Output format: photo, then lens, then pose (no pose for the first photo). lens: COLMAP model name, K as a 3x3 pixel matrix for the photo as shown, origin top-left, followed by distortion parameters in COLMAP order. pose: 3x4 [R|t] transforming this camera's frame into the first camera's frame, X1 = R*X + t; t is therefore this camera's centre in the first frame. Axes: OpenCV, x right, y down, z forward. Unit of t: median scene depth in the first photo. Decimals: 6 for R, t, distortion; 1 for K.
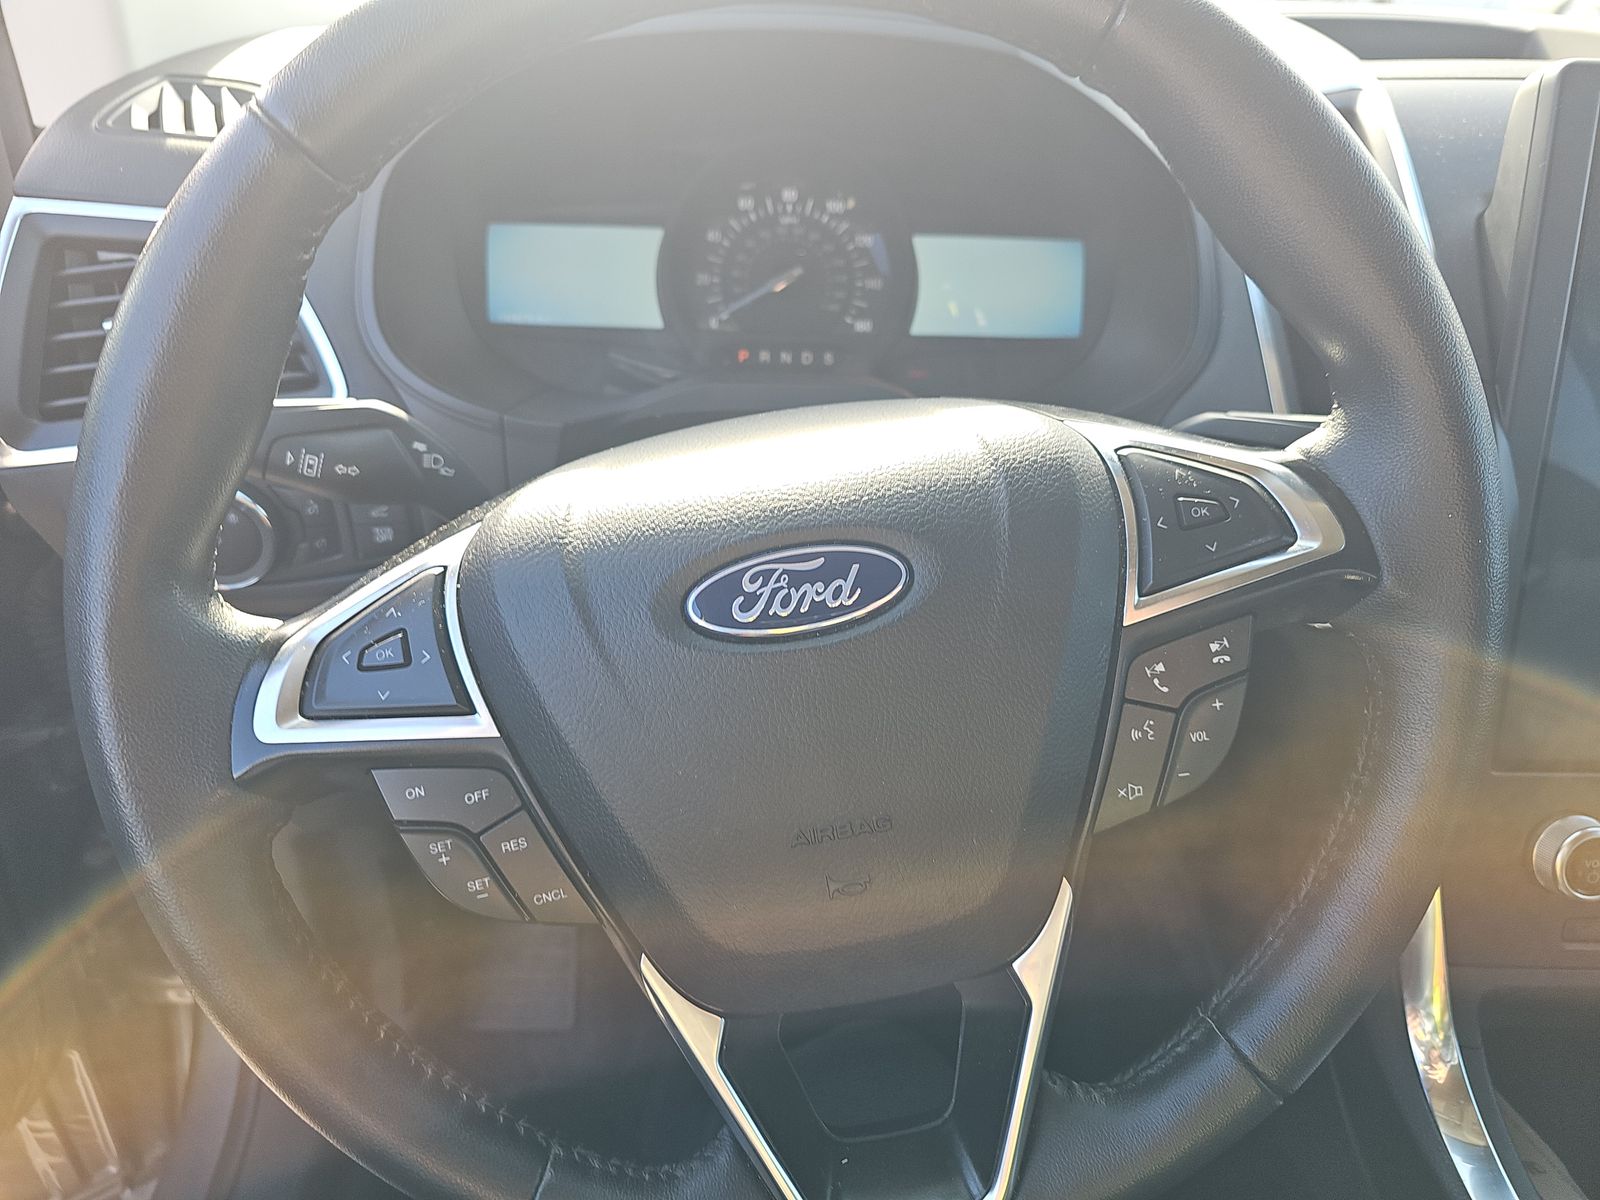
lens RADIAL K [[1117.0, 0, 800.0], [0, 1117.0, 600.0], [0, 0, 1]] dist [-0.004086, -0.003014]
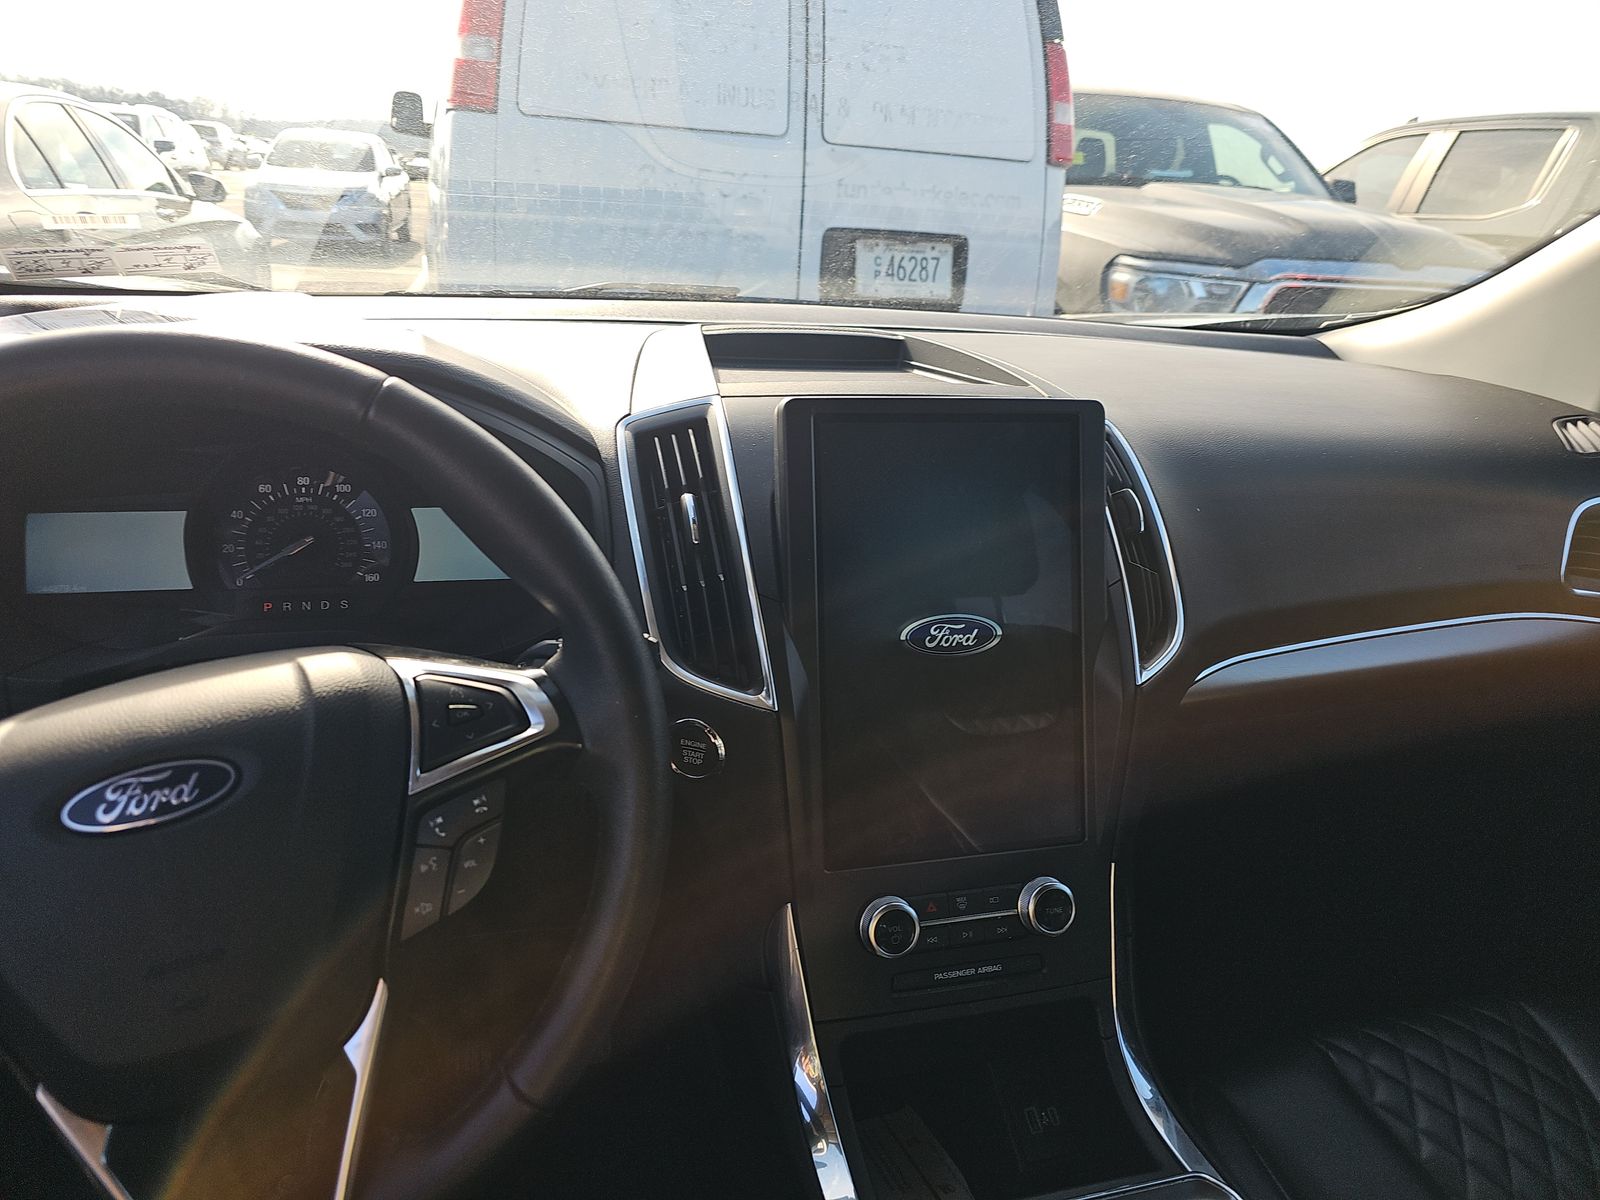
lens RADIAL K [[1062.2, 0, 800.0], [0, 1062.2, 600.0], [0, 0, 1]] dist [0.076454, -0.059078]
pose [[0.969804, -0.061276, 0.236061, 0.471309], [0.101095, 0.981851, -0.160461, 0.050683], [-0.221945, 0.179480, 0.958398, -0.548251]]
